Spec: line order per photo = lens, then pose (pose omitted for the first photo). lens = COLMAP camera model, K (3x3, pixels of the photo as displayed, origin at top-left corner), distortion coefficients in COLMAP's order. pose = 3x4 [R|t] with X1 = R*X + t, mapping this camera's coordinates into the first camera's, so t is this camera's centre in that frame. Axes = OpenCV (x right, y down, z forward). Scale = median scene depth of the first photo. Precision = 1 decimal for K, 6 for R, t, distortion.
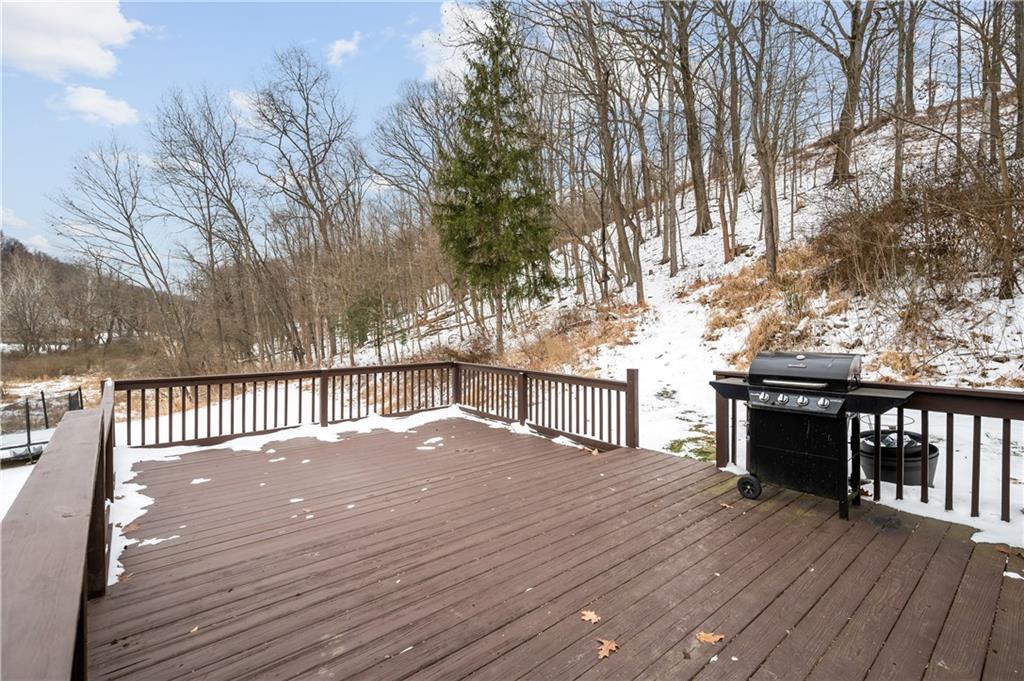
lens RADIAL K [[463.6, 0, 514.1], [0, 463.6, 327.6], [0, 0, 1]] dist [-0.001546, -0.000190]
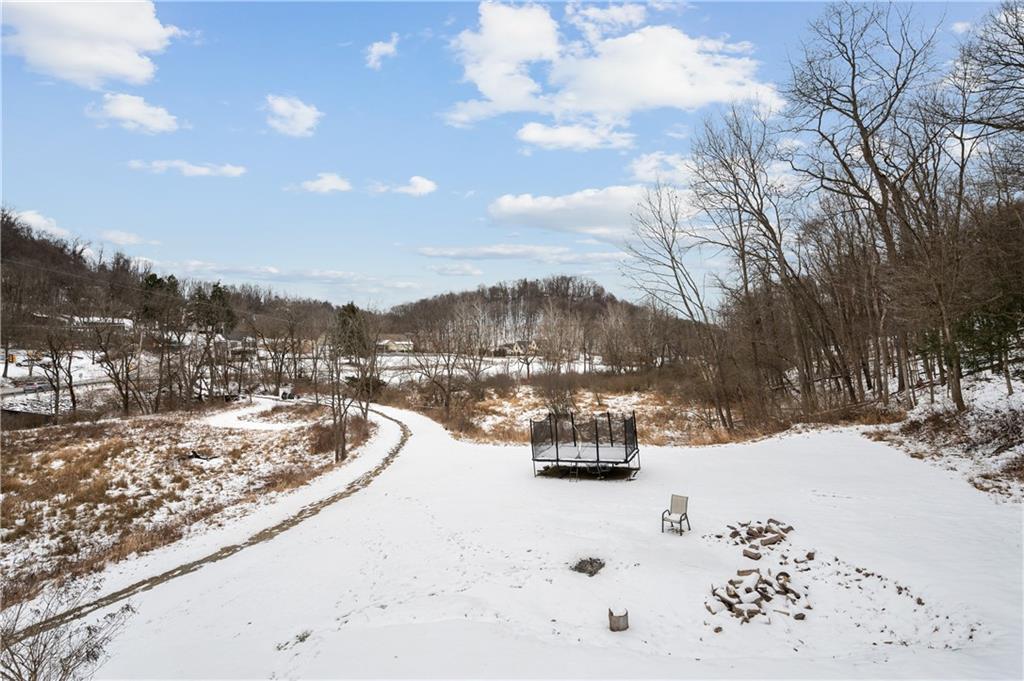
lens RADIAL K [[463.6, 0, 509.3], [0, 463.6, 339.4], [0, 0, 1]] dist [-0.001546, -0.000190]
pose [[0.506437, -0.034694, -0.861579, -0.065665], [0.011418, 0.999372, -0.033531, -0.000552], [0.862201, 0.007144, 0.506515, 0.085915]]
